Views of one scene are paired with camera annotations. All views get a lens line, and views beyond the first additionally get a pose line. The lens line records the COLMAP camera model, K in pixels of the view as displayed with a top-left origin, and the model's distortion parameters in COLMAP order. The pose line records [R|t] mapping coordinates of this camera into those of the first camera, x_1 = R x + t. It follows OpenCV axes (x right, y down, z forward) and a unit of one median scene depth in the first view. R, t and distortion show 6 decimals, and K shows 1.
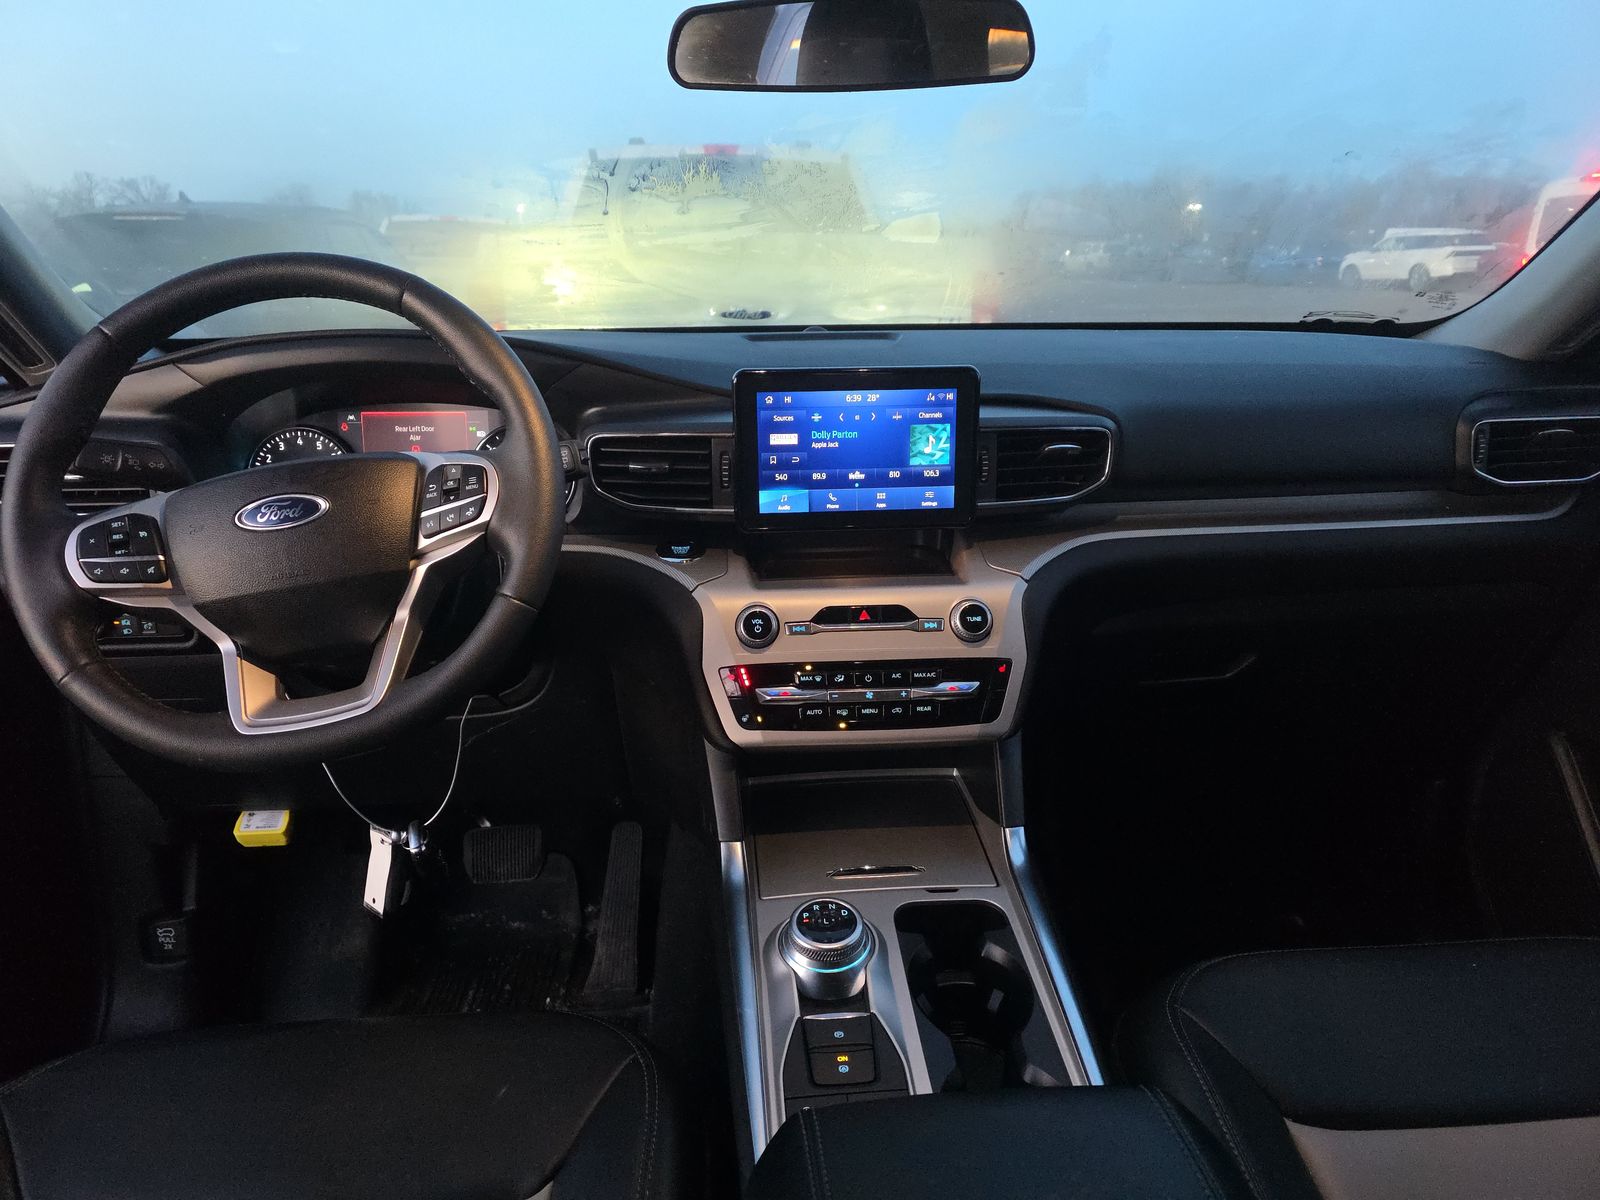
lens RADIAL K [[1036.3, 0, 800.0], [0, 1036.3, 600.0], [0, 0, 1]] dist [0.059175, -0.071009]
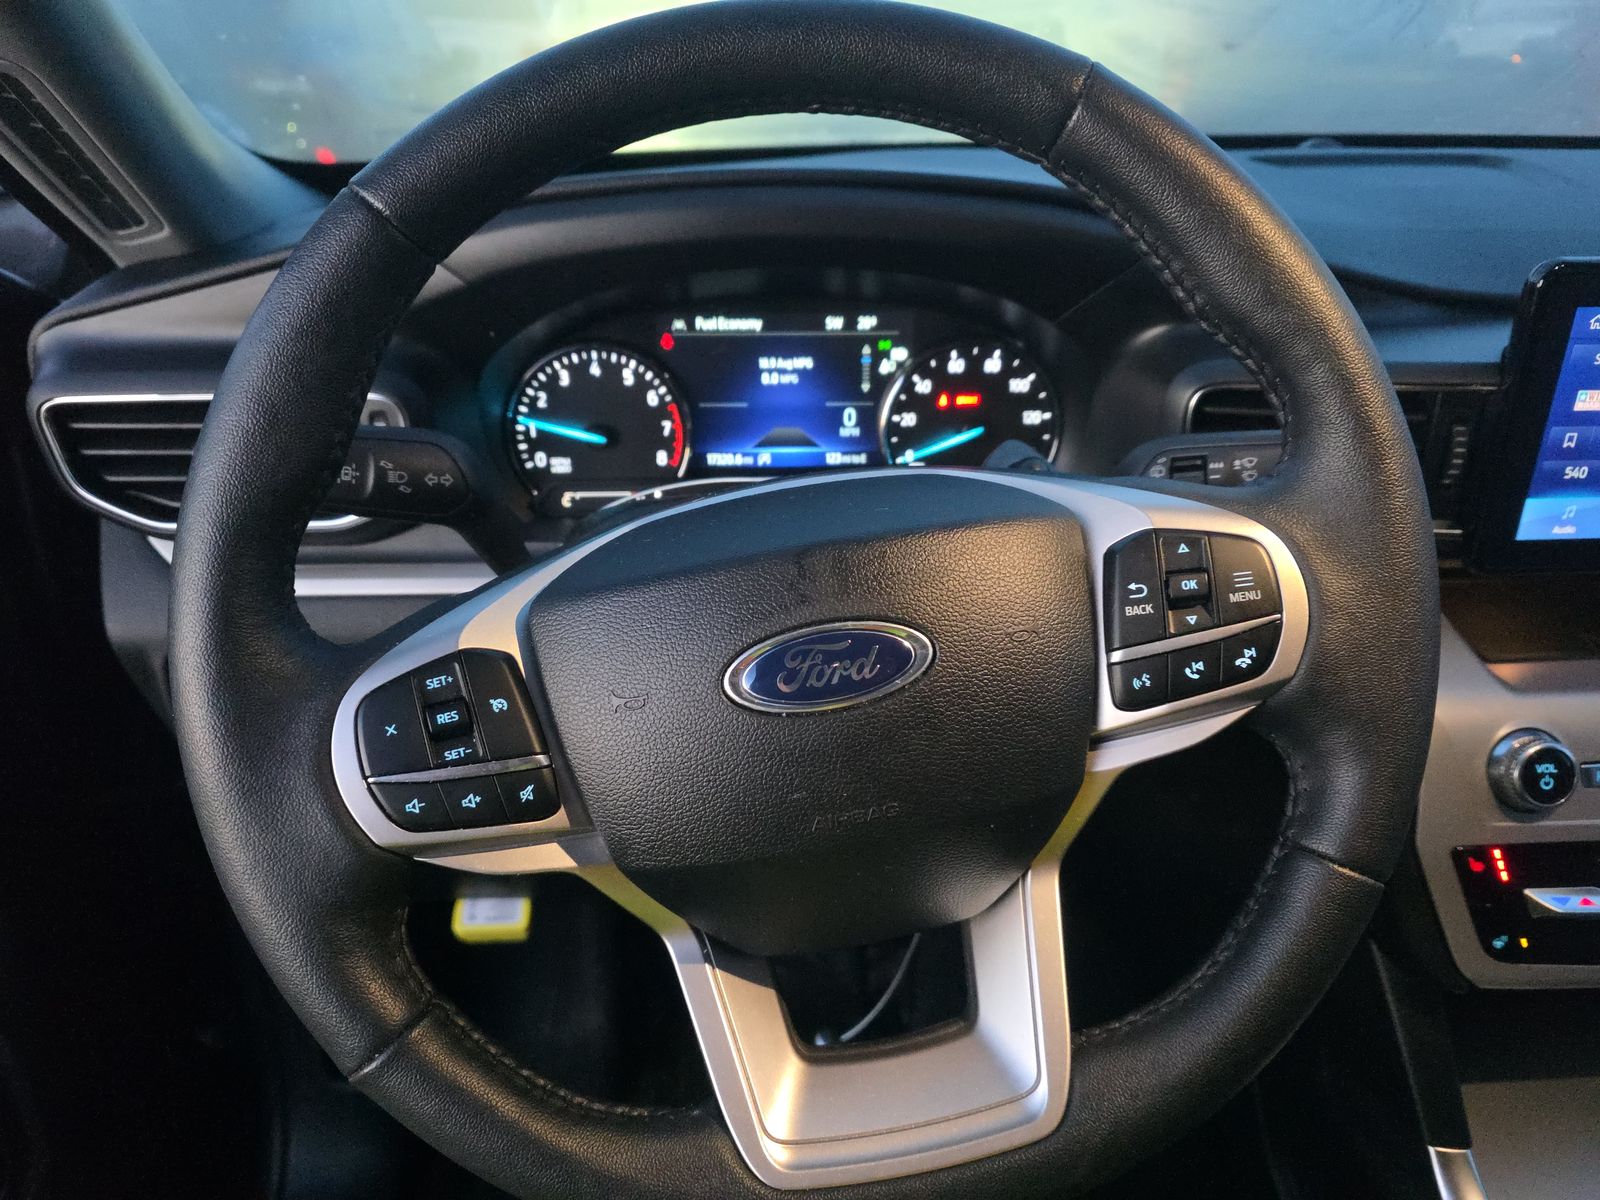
lens RADIAL K [[1090.2, 0, 803.1], [0, 1090.2, 619.5], [0, 0, 1]] dist [0.006476, 0.000774]
pose [[0.999264, 0.020278, -0.032555, -0.395336], [-0.014075, 0.983463, 0.180559, -0.145417], [0.035678, -0.179968, 0.983025, 0.463557]]
